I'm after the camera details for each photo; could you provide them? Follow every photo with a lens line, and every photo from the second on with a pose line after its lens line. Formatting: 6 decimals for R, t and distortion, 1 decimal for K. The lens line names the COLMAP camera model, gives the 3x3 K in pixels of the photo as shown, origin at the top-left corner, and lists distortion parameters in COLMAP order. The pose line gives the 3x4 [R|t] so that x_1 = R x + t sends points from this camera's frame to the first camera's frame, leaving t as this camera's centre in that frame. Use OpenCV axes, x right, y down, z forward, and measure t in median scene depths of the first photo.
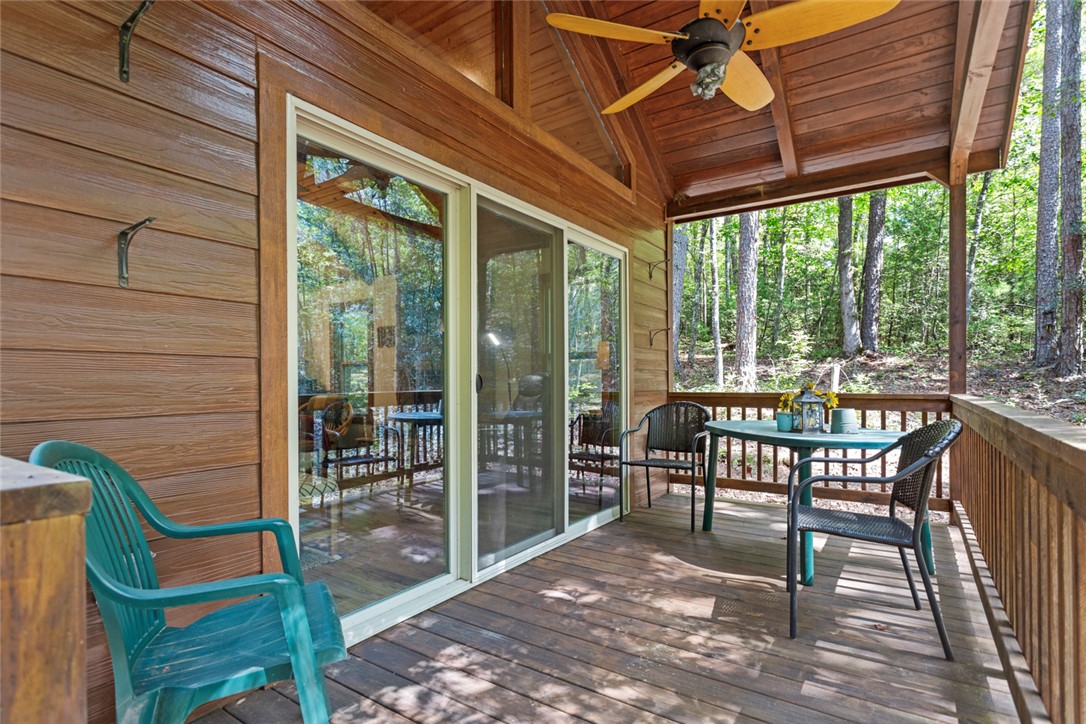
lens RADIAL K [[524.8, 0, 535.1], [0, 524.8, 381.4], [0, 0, 1]] dist [-0.005845, 0.001913]
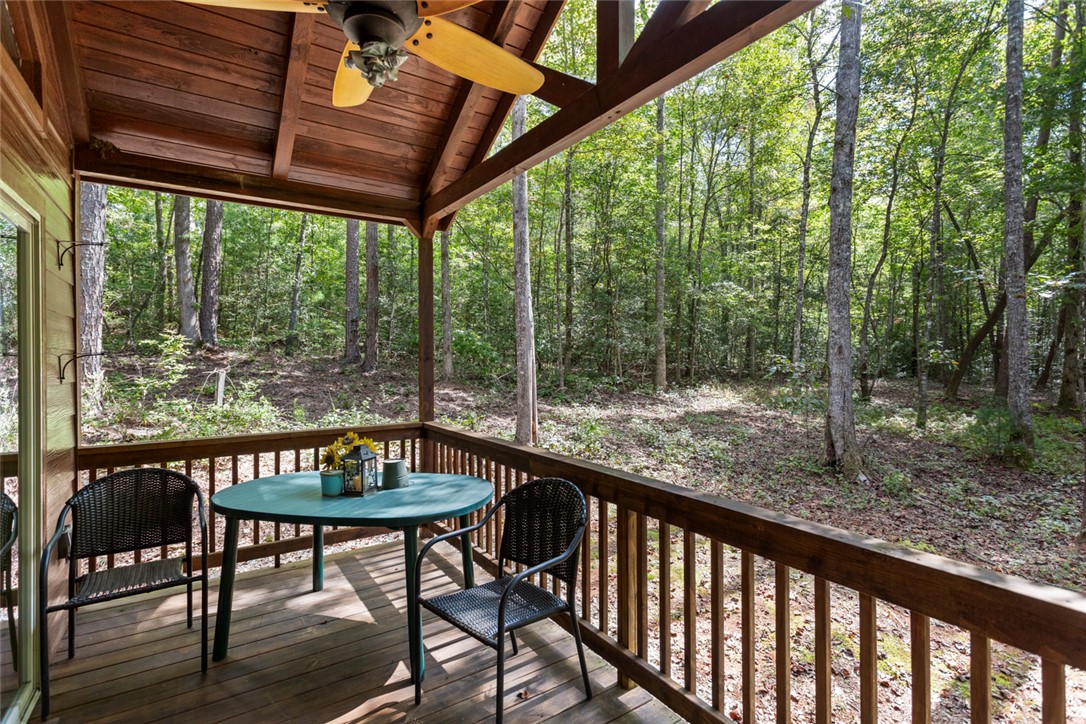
lens RADIAL K [[524.8, 0, 543.7], [0, 524.8, 358.2], [0, 0, 1]] dist [-0.005845, 0.001913]
pose [[0.370734, 0.000901, 0.928739, -0.112566], [0.010206, 0.999935, -0.005044, -0.075152], [-0.928683, 0.011349, 0.370701, 0.242150]]
